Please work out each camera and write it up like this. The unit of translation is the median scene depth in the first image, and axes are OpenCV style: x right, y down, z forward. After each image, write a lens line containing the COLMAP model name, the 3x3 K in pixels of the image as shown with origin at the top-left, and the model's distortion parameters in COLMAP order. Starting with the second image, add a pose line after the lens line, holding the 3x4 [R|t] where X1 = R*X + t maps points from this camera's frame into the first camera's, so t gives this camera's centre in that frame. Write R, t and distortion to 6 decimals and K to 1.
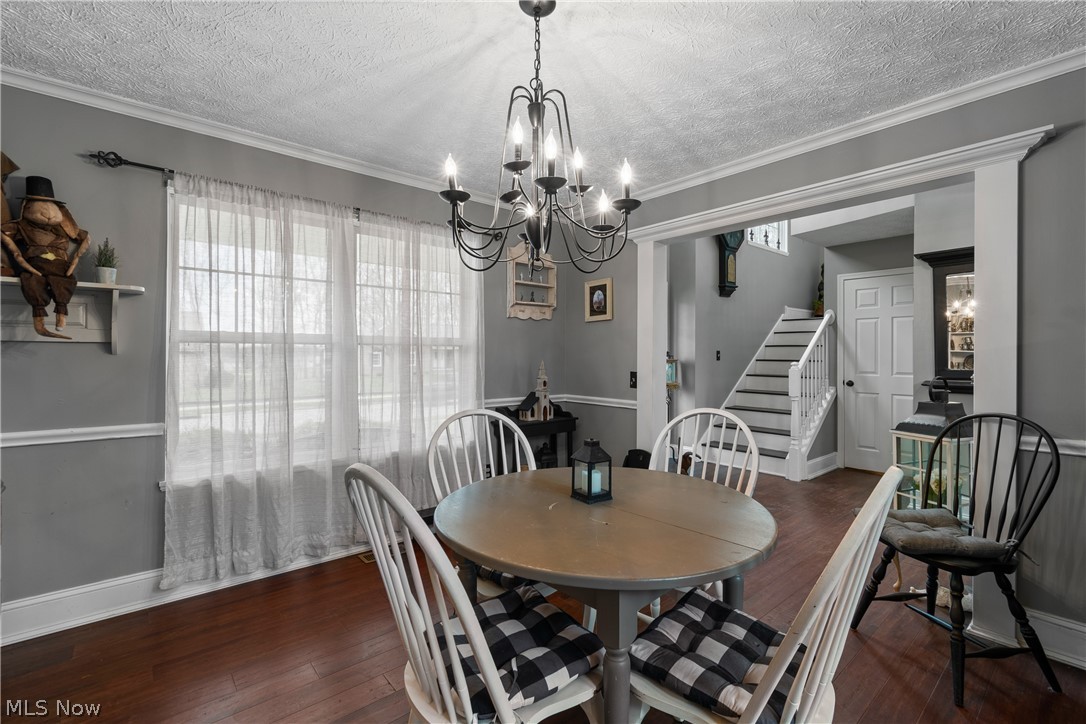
lens RADIAL K [[480.5, 0, 556.5], [0, 480.5, 355.4], [0, 0, 1]] dist [0.002033, -0.002678]
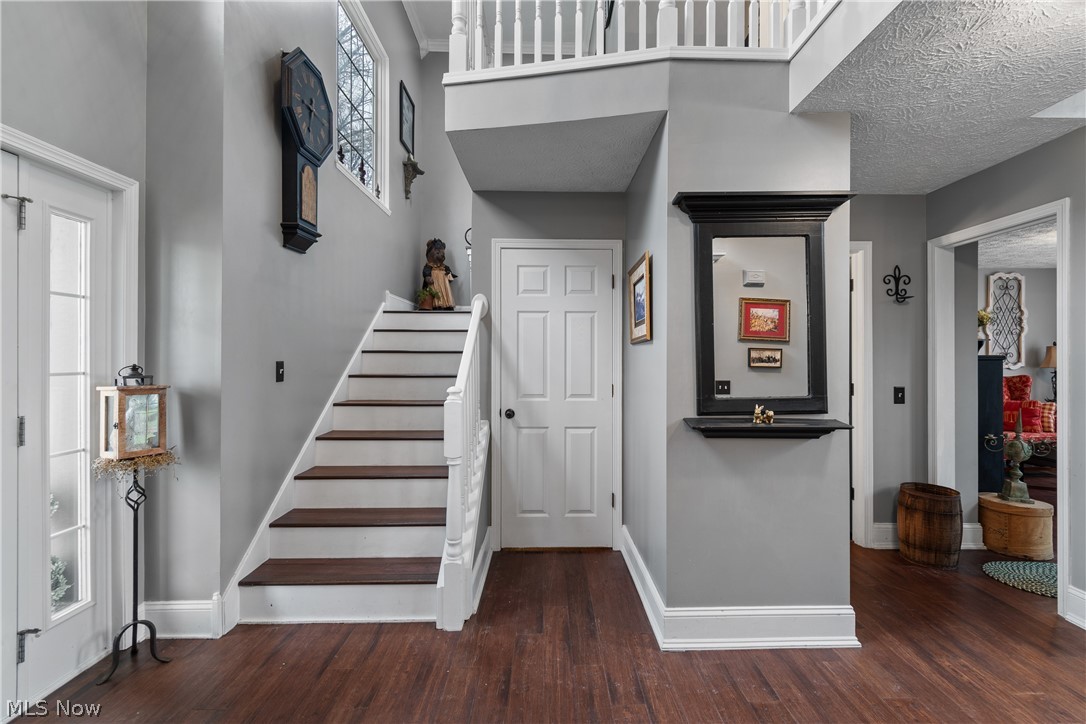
lens RADIAL K [[480.5, 0, 552.5], [0, 480.5, 356.0], [0, 0, 1]] dist [0.002033, -0.002678]
pose [[0.648137, 0.003186, 0.761517, 0.167777], [0.000028, 0.999991, -0.004208, -0.014352], [-0.761523, 0.002748, 0.648132, 0.545618]]
